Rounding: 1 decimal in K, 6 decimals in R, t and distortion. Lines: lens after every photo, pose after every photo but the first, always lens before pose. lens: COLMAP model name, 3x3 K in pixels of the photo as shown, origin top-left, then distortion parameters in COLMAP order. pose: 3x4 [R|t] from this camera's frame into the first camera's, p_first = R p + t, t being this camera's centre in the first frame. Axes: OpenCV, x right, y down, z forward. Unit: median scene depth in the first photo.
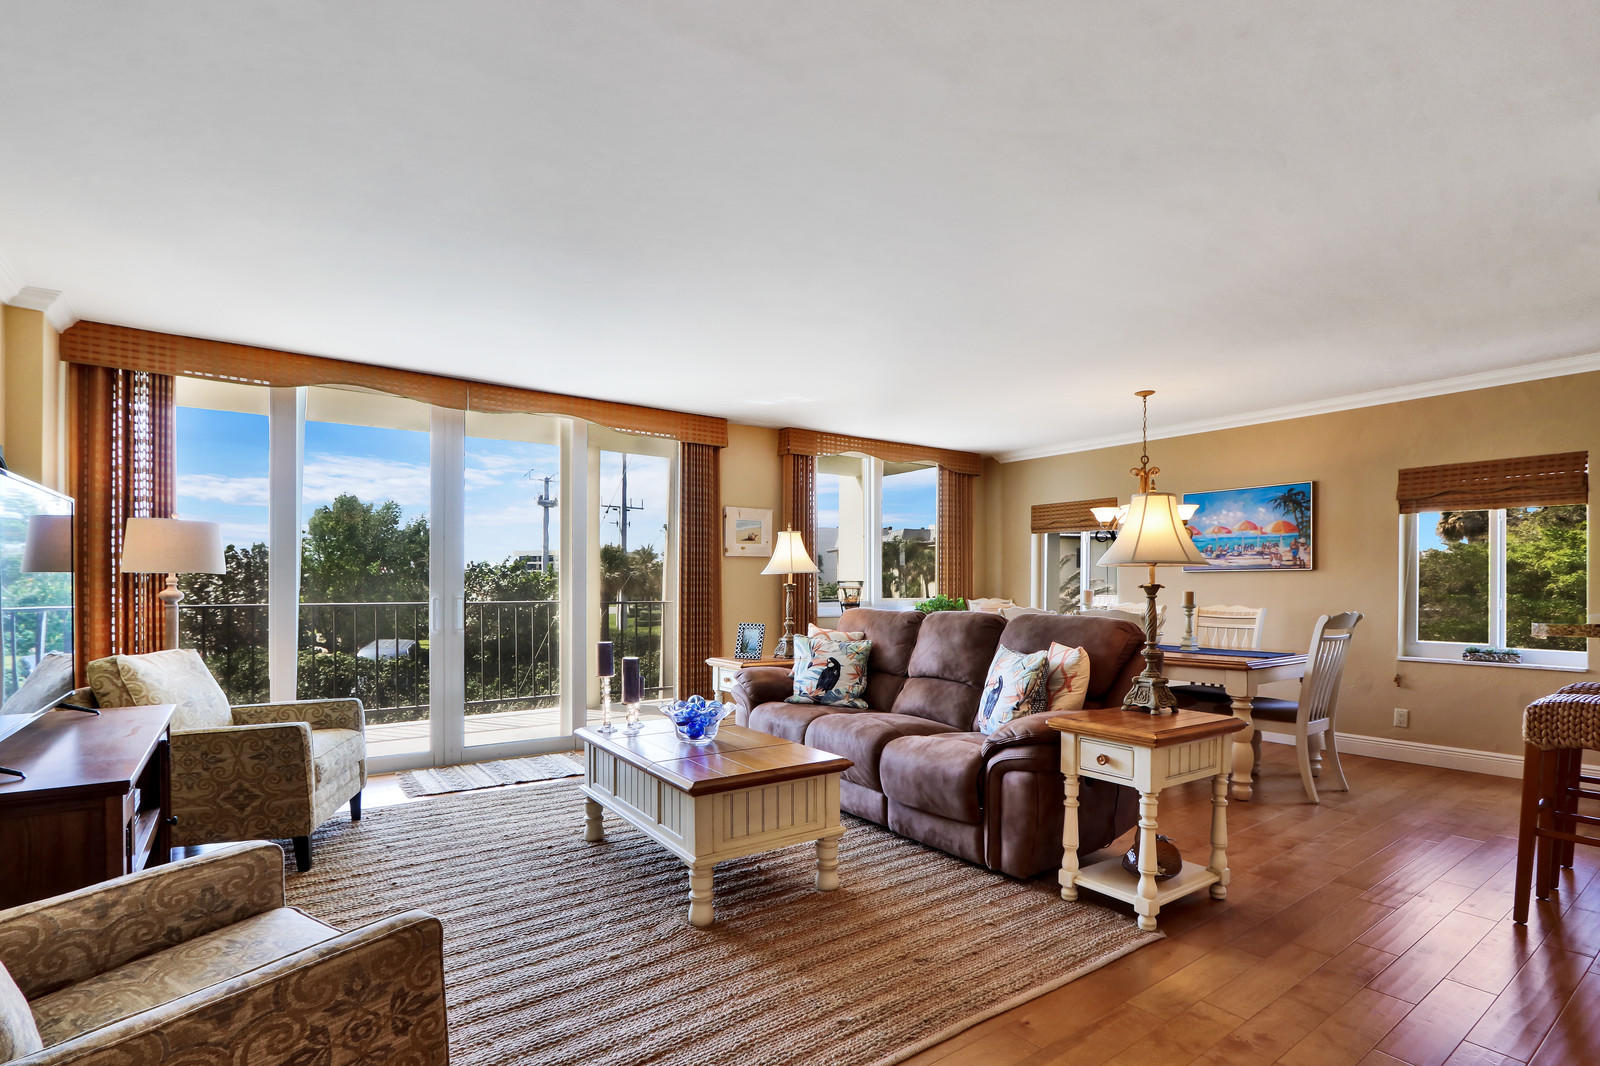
lens RADIAL K [[778.8, 0, 801.4], [0, 778.8, 575.0], [0, 0, 1]] dist [-0.002975, 0.000418]
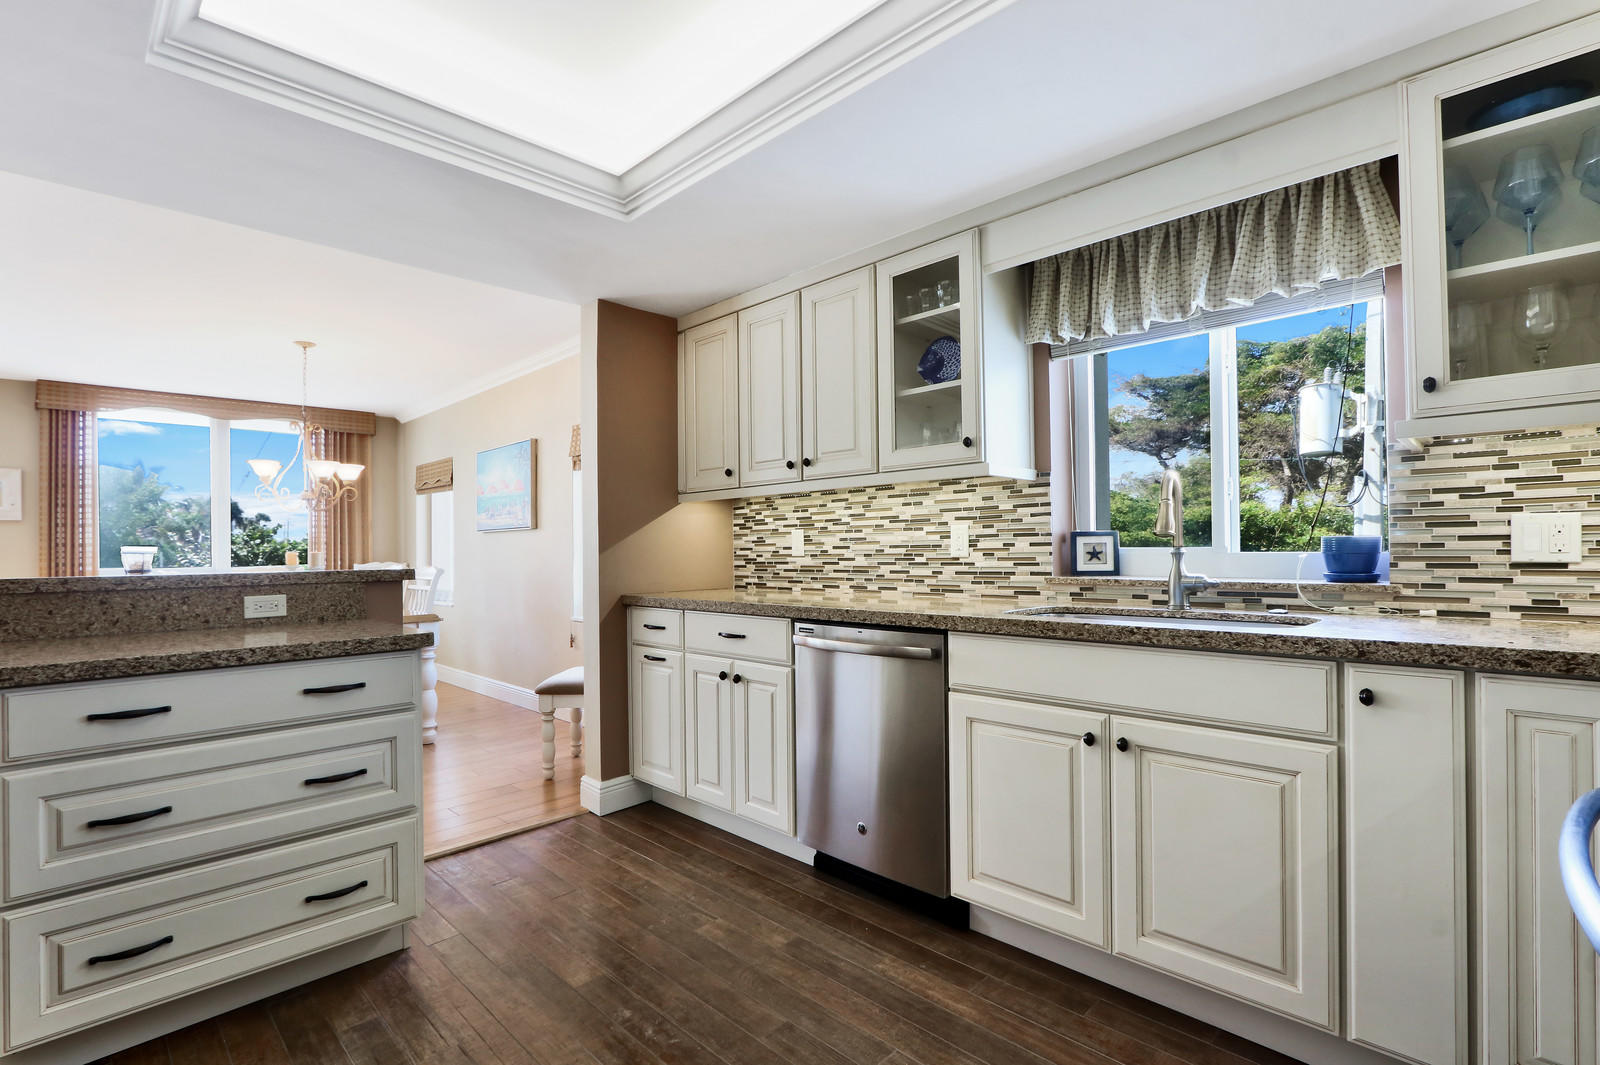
lens RADIAL K [[761.1, 0, 765.8], [0, 761.1, 542.9], [0, 0, 1]] dist [-0.011429, 0.000062]
pose [[0.993022, -0.011348, 0.117382, 0.846628], [0.010792, 0.999927, 0.005366, 0.008669], [-0.117435, -0.004062, 0.993072, 0.018697]]
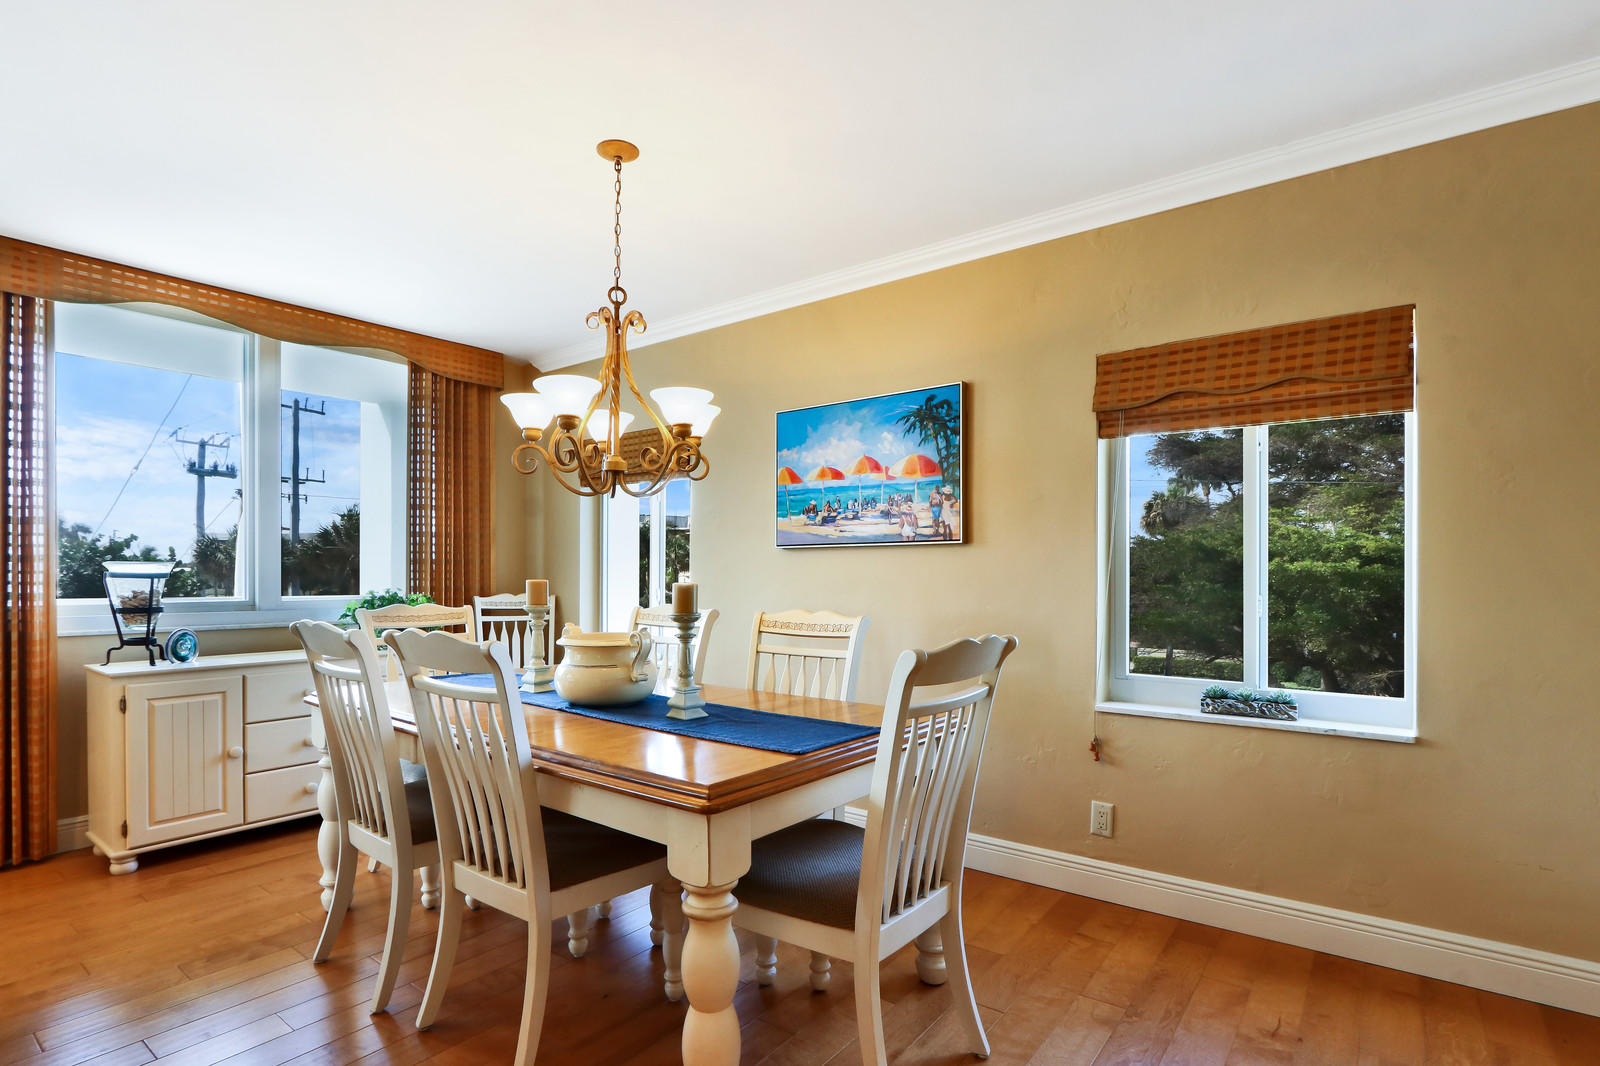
lens RADIAL K [[804.1, 0, 777.1], [0, 804.1, 551.3], [0, 0, 1]] dist [-0.003599, -0.000509]
pose [[0.966139, 0.009301, 0.257856, 0.388872], [-0.005241, 0.999851, -0.016427, 0.009207], [-0.257970, 0.014519, 0.966044, 0.492323]]
